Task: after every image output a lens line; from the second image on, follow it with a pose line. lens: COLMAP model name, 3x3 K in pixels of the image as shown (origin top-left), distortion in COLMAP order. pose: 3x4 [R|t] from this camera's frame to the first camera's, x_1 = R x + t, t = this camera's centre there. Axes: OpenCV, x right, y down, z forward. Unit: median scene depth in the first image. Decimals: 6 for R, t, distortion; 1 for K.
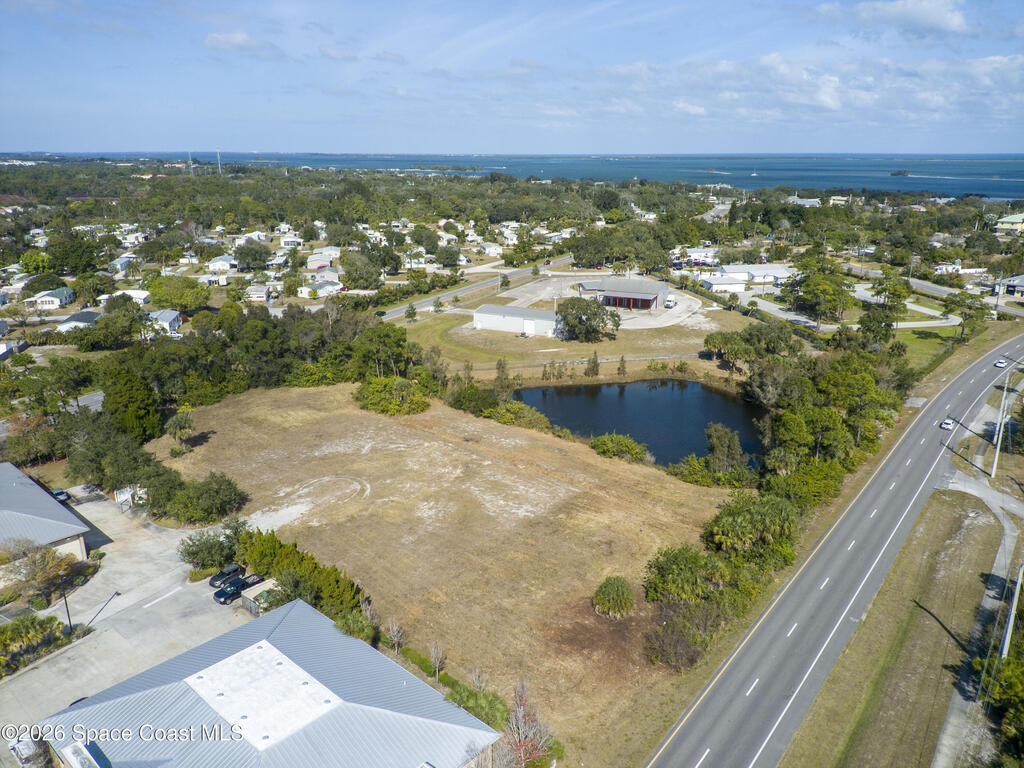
lens RADIAL K [[755.1, 0, 511.1], [0, 755.1, 401.4], [0, 0, 1]] dist [0.094911, -0.132089]
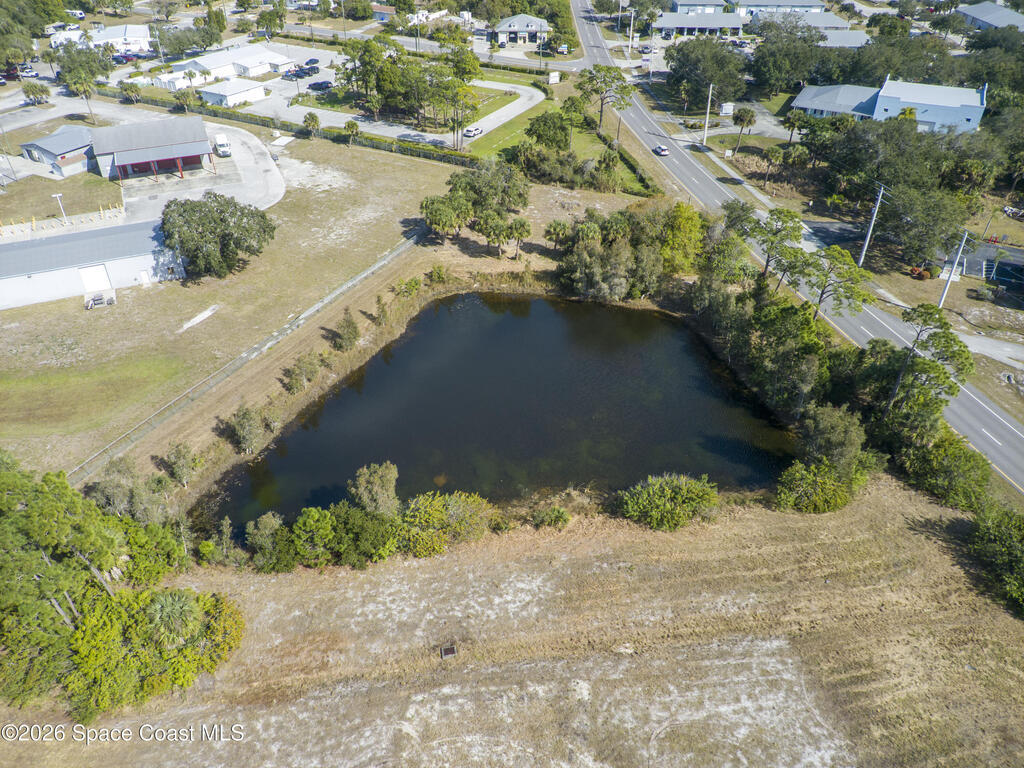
lens RADIAL K [[755.1, 0, 511.1], [0, 755.1, 401.4], [0, 0, 1]] dist [0.094911, -0.132089]
pose [[0.633348, -0.459639, 0.622577, -0.164754], [0.242850, 0.881911, 0.404051, -0.169643], [-0.734775, -0.104712, 0.670180, 0.432748]]
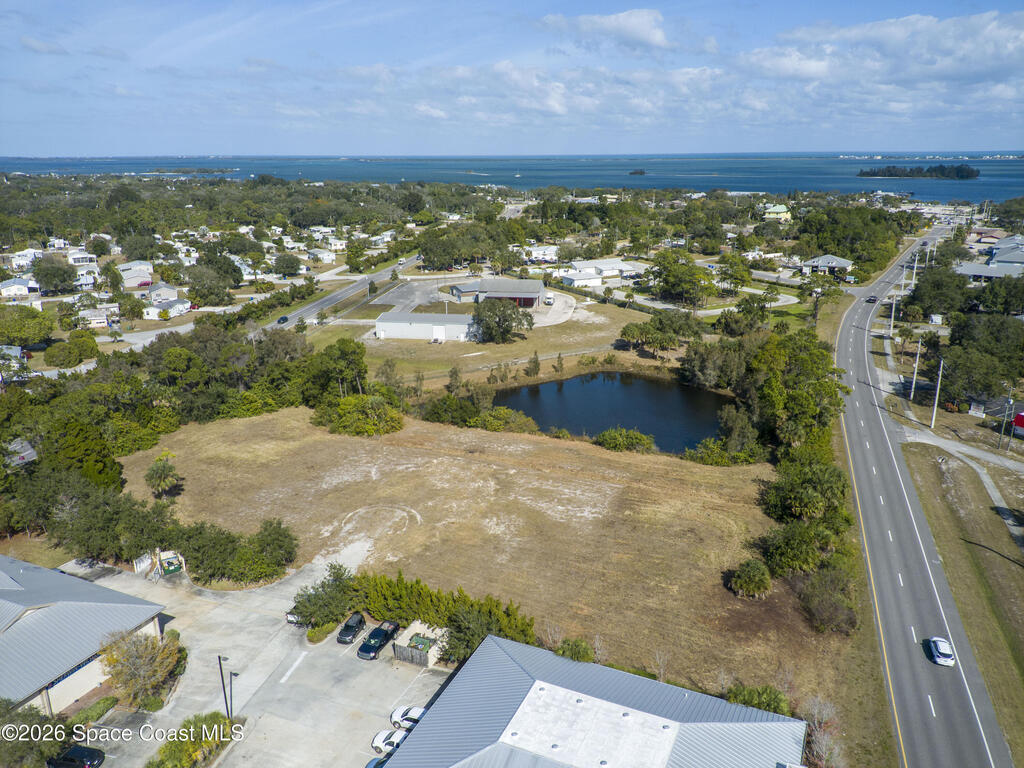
lens RADIAL K [[755.1, 0, 511.1], [0, 755.1, 401.4], [0, 0, 1]] dist [0.094911, -0.132089]
pose [[0.951641, -0.102748, 0.289522, -0.182630], [0.103391, 0.994554, 0.013116, -0.013123], [-0.289293, 0.017452, 0.957081, 0.035896]]
